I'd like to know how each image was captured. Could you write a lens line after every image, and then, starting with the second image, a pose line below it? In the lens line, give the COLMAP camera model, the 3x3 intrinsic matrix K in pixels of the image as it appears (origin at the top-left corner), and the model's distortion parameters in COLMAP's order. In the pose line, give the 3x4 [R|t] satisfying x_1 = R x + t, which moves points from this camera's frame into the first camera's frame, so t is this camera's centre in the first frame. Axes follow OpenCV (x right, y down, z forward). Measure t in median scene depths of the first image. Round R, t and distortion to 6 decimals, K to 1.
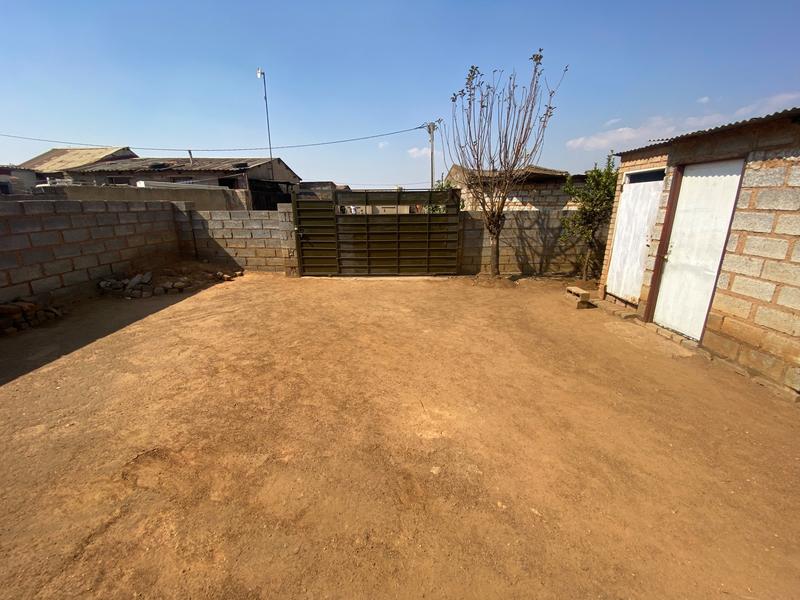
lens RADIAL K [[322.8, 0, 398.6], [0, 322.8, 298.4], [0, 0, 1]] dist [0.025545, -0.022724]
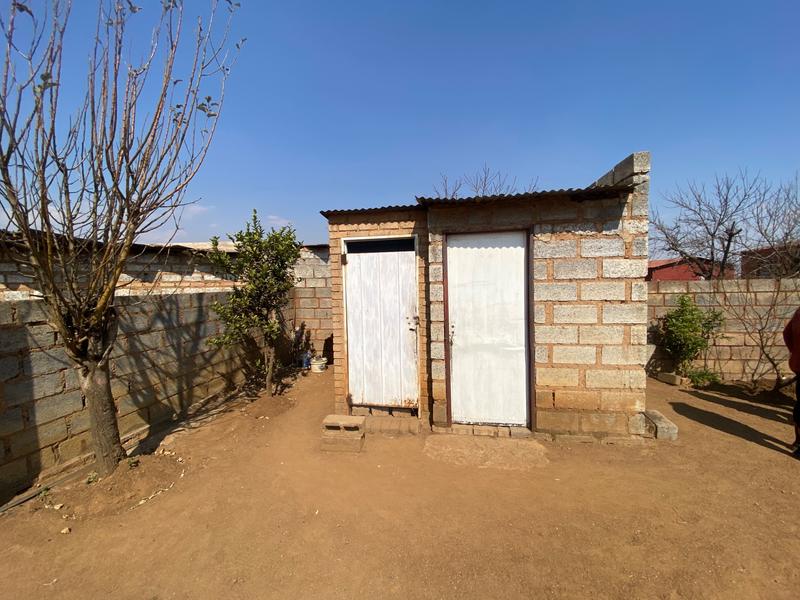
lens RADIAL K [[322.8, 0, 398.6], [0, 322.8, 298.4], [0, 0, 1]] dist [0.025545, -0.022724]
pose [[0.195401, -0.047509, 0.979572, 0.005607], [0.289459, 0.957123, -0.011320, -0.255905], [-0.937034, 0.285758, 0.200774, 0.926444]]
